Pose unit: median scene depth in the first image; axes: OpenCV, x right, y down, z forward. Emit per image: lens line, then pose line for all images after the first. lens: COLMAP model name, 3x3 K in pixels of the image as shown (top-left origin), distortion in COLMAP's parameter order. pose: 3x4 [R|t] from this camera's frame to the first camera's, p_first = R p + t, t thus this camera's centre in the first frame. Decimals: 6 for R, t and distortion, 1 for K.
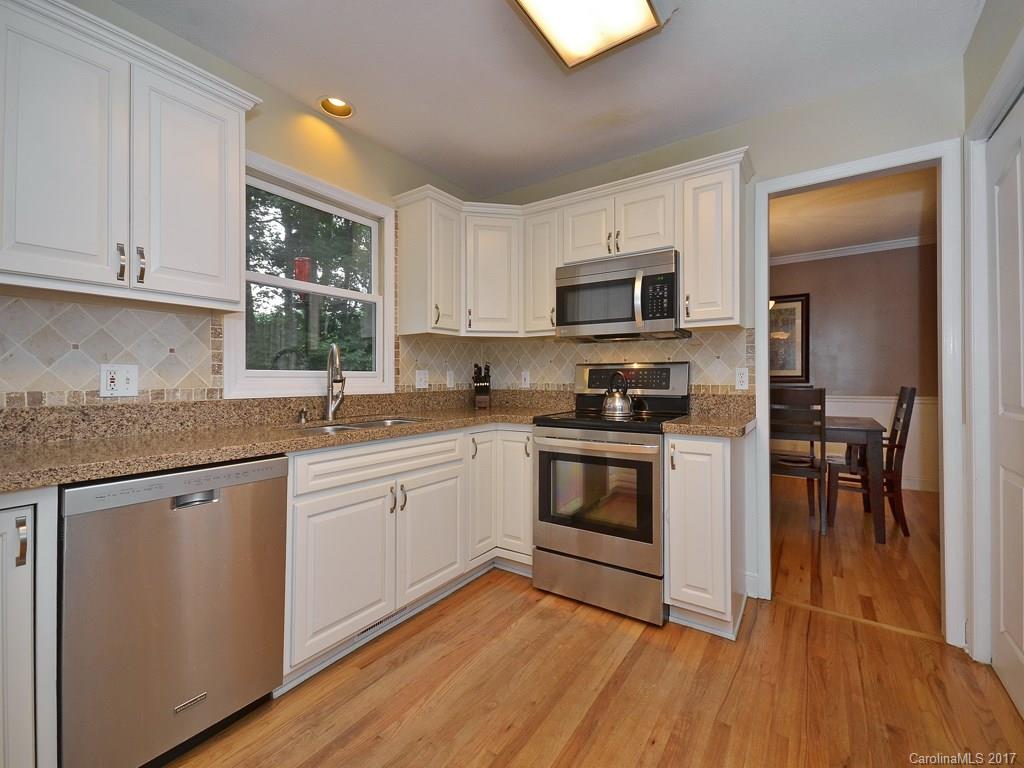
lens RADIAL K [[445.6, 0, 523.1], [0, 445.6, 385.9], [0, 0, 1]] dist [0.004694, -0.000946]
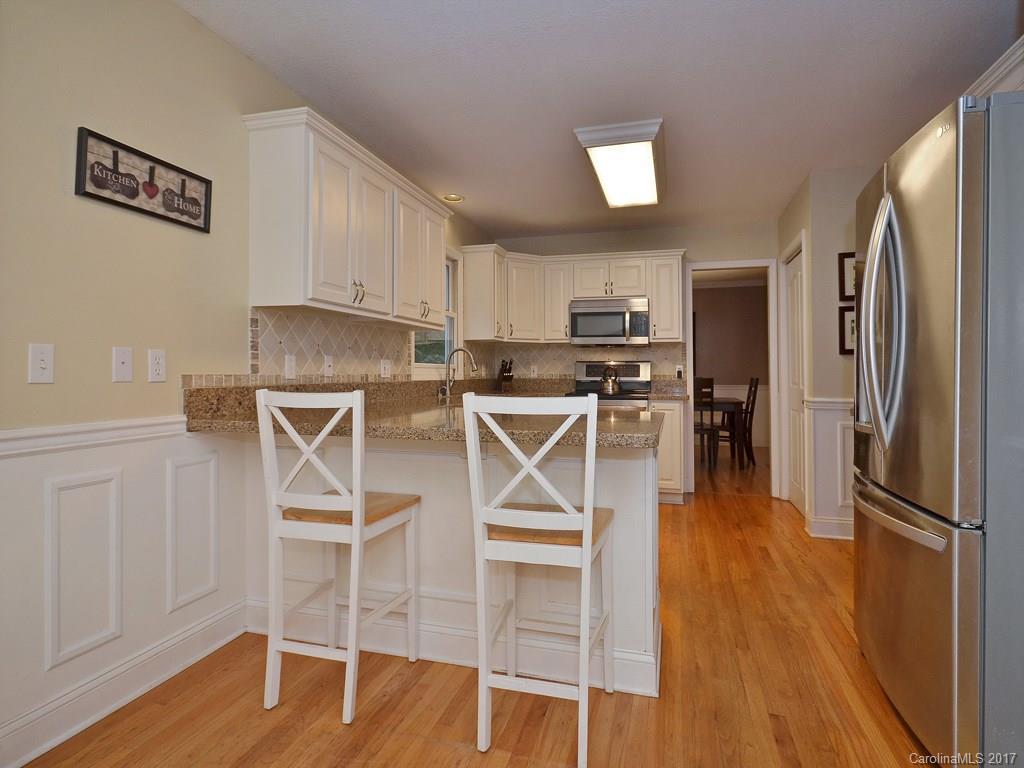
lens RADIAL K [[534.8, 0, 506.2], [0, 534.8, 377.6], [0, 0, 1]] dist [0.000033, 0.000206]
pose [[0.958509, 0.004971, 0.285020, -0.669349], [-0.001661, 0.999928, -0.011853, 0.030991], [-0.285059, 0.010888, 0.958448, -0.729113]]
